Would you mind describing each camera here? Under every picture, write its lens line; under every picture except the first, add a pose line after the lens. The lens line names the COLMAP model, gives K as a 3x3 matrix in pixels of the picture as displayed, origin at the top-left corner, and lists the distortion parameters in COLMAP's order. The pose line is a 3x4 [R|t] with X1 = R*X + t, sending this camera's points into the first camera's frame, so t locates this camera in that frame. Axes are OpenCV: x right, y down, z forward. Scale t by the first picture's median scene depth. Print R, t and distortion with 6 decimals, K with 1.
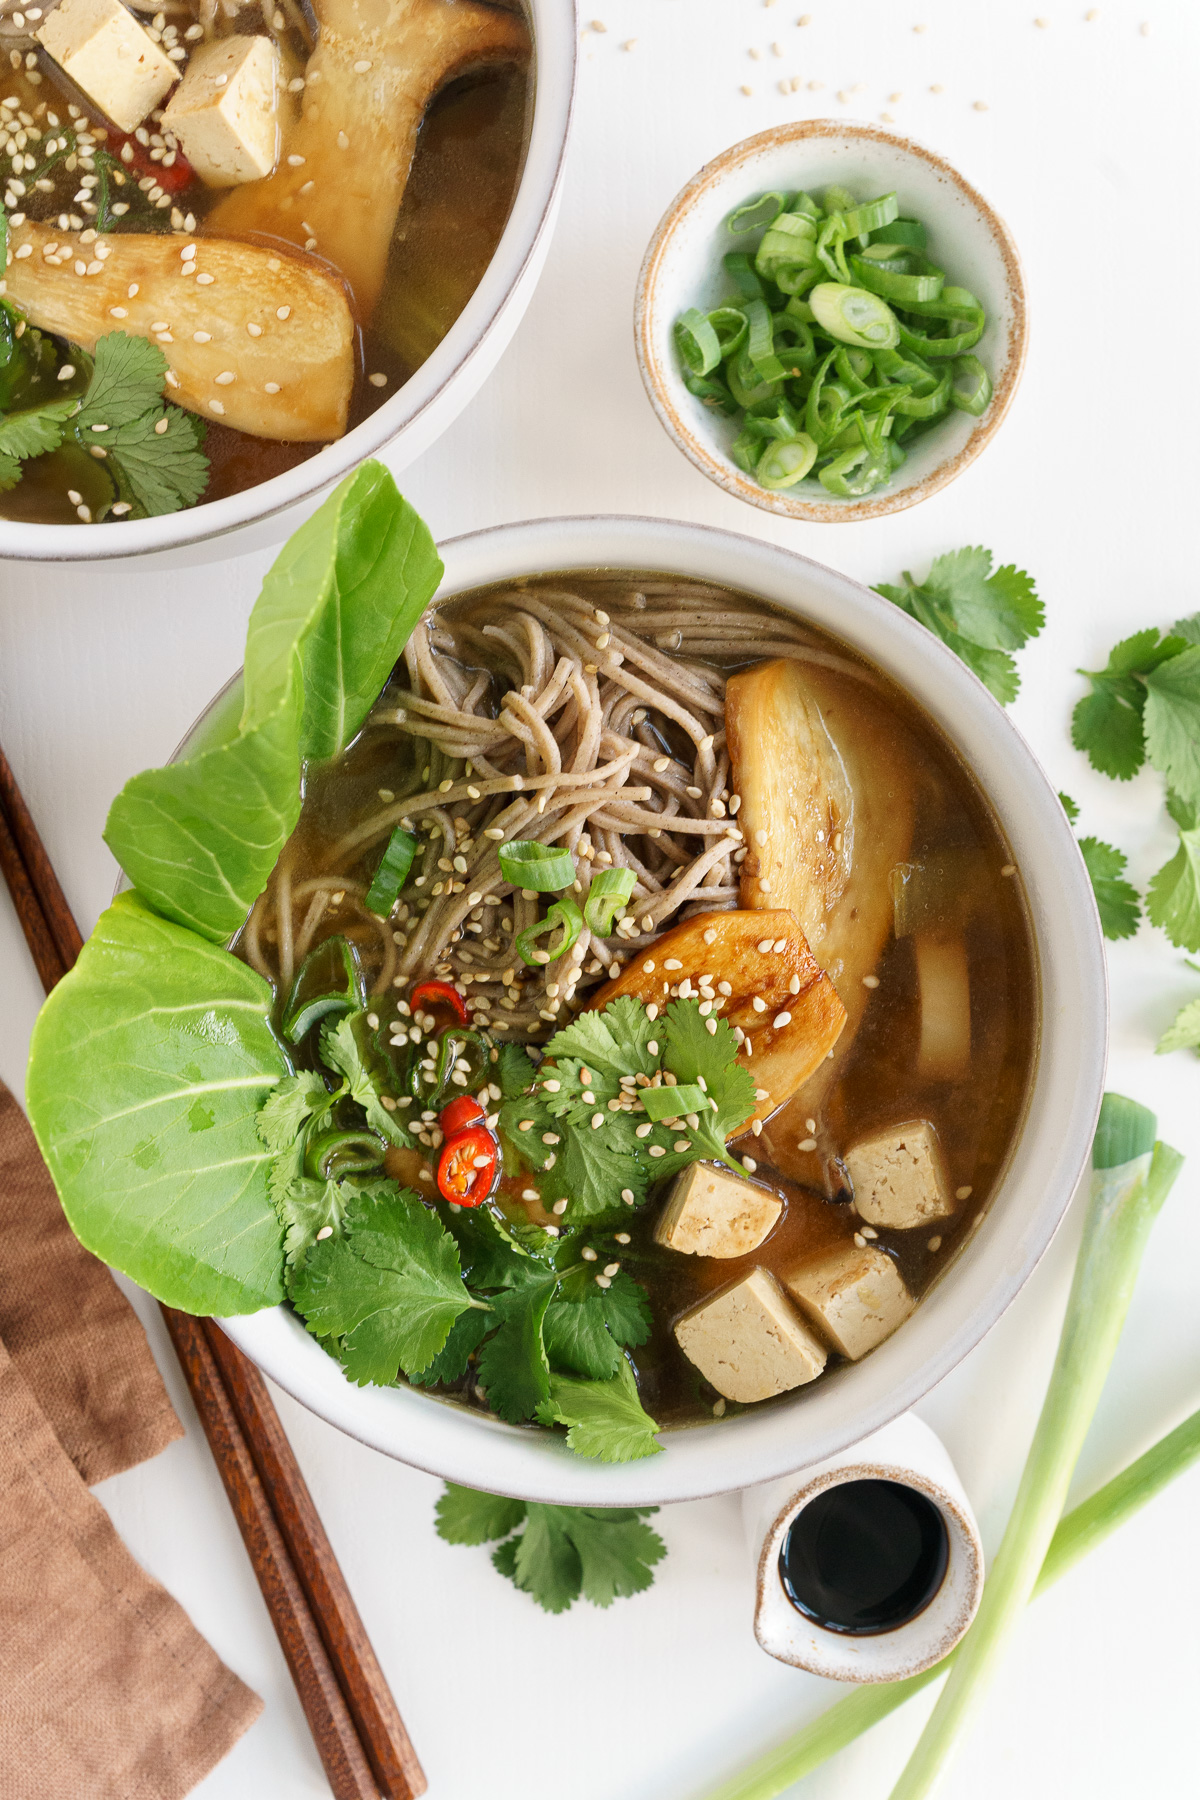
lens RADIAL K [[2036.9, 0, 633.6], [0, 2036.9, 938.9], [0, 0, 1]] dist [-0.001517, 0.000000]
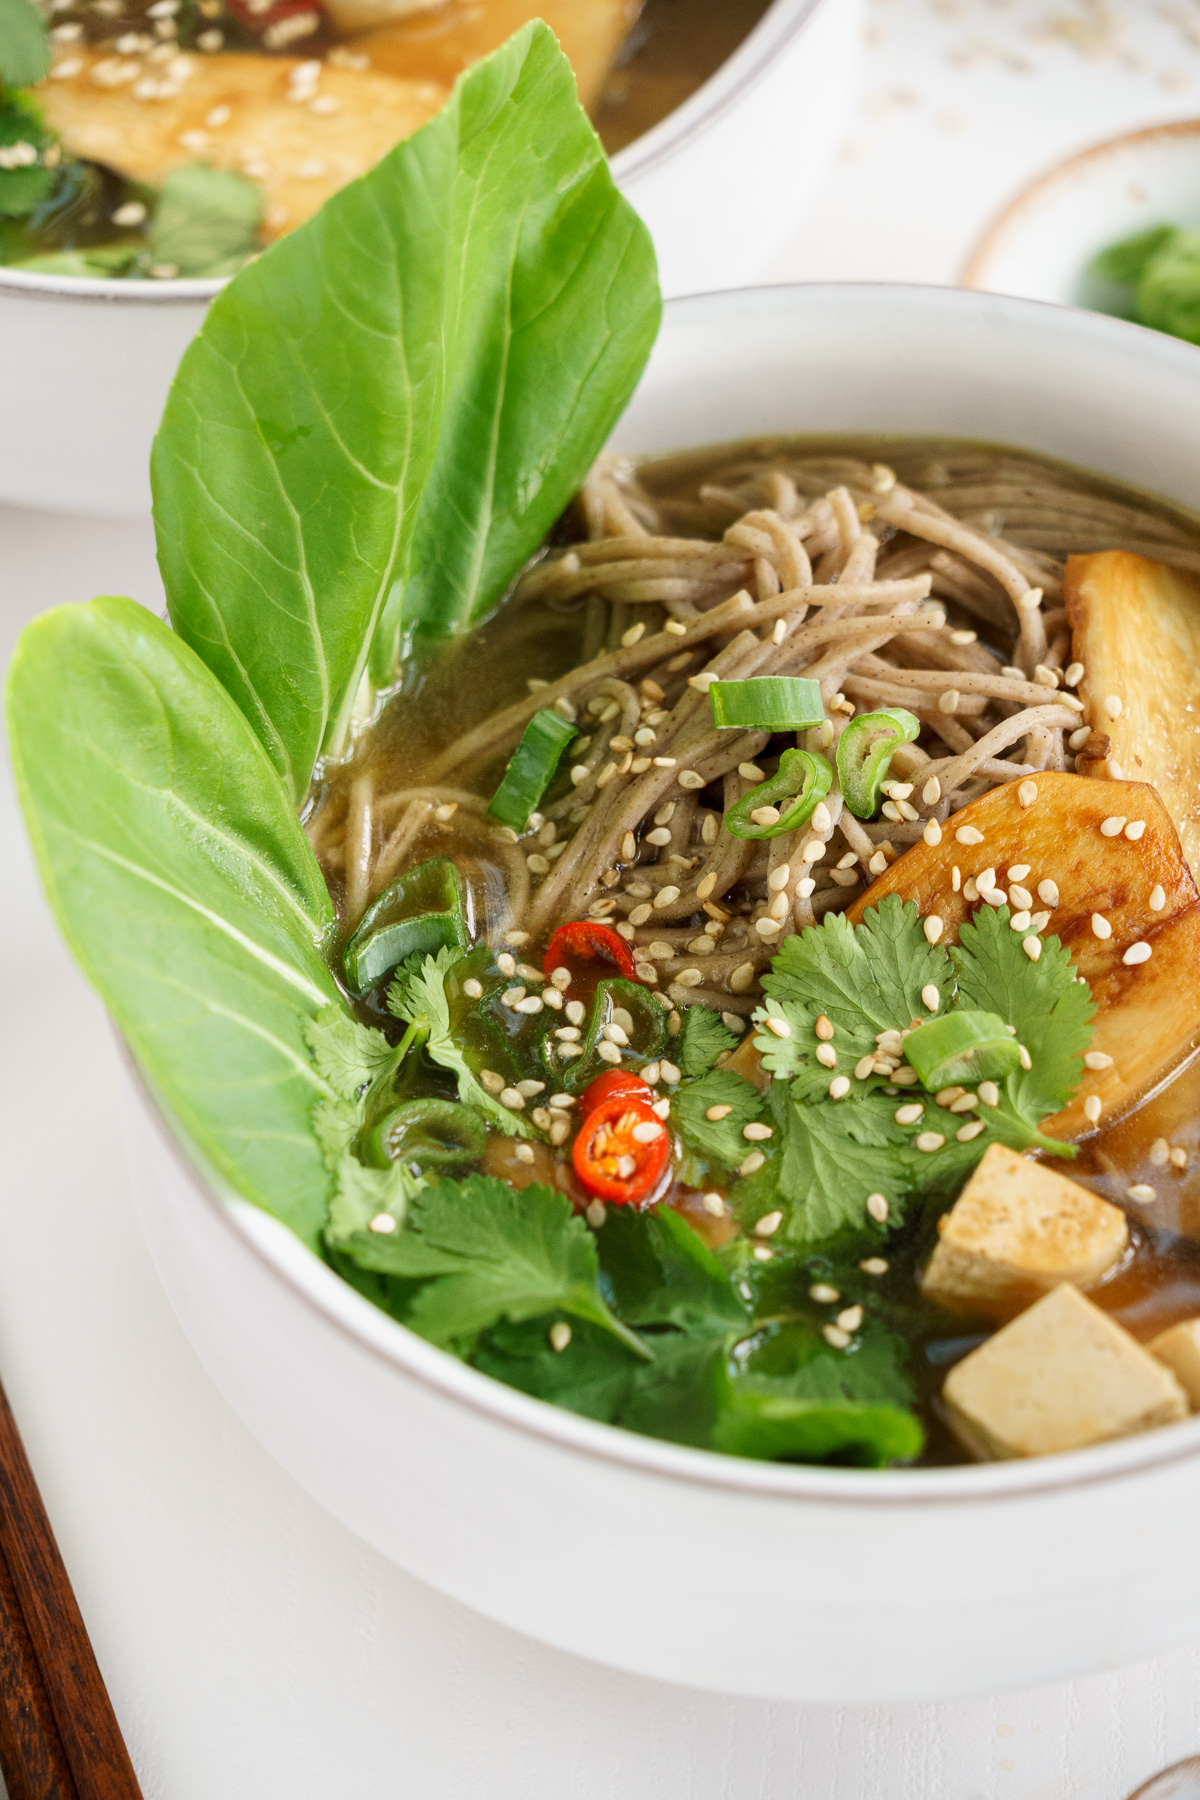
lens RADIAL K [[10113.2, 0, 598.4], [0, 10113.2, 898.6], [0, 0, 1]] dist [-1.120863, 0.000000]
pose [[0.997850, 0.047846, -0.044794, 0.044926], [-0.065516, 0.747259, -0.661296, 2.082435], [0.001832, 0.662808, 0.748787, -1.339302]]
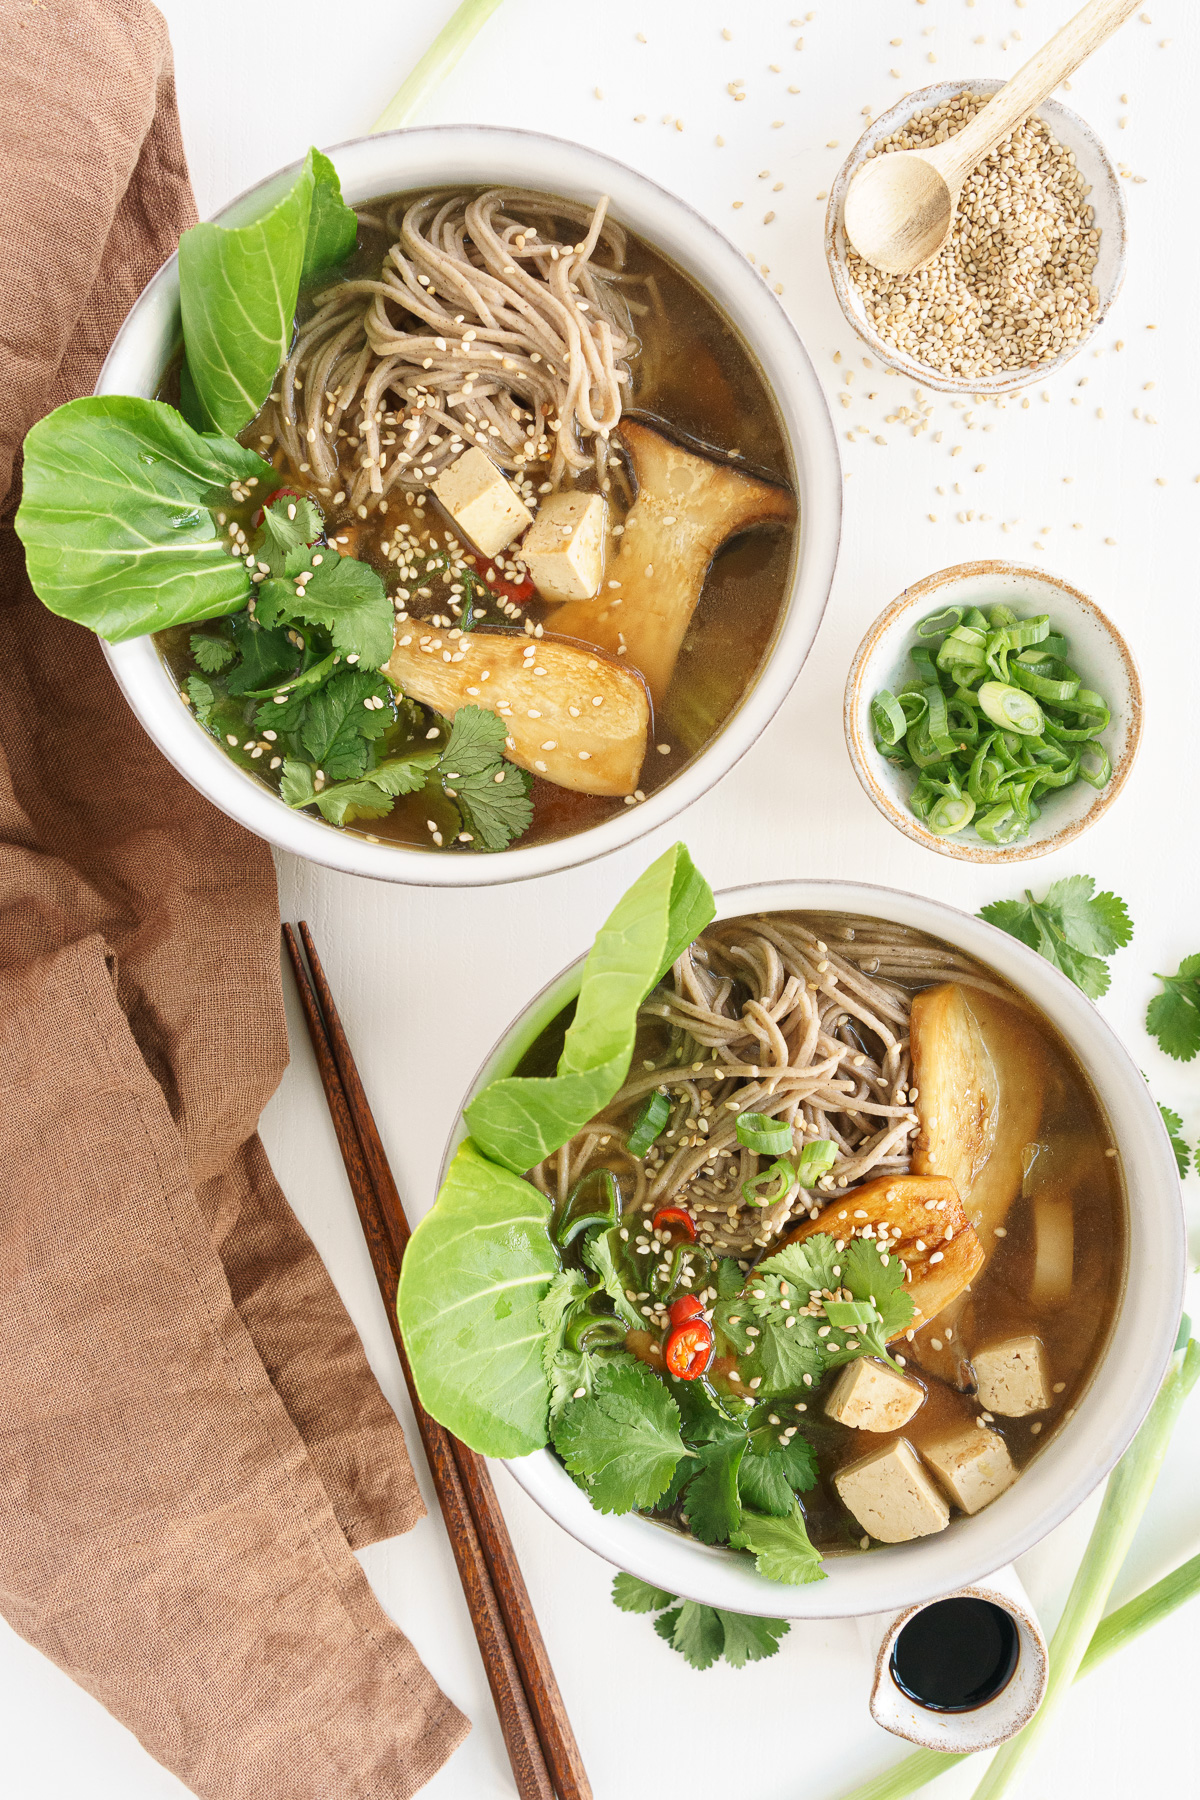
lens RADIAL K [[1742.6, 0, 640.8], [0, 1742.6, 968.2], [0, 0, 1]] dist [-0.001900, 0.000000]
pose [[0.997704, 0.067706, -0.001449, -0.128613], [-0.067717, 0.997660, -0.009413, -0.123027], [0.000808, 0.009489, 0.999955, -0.134833]]
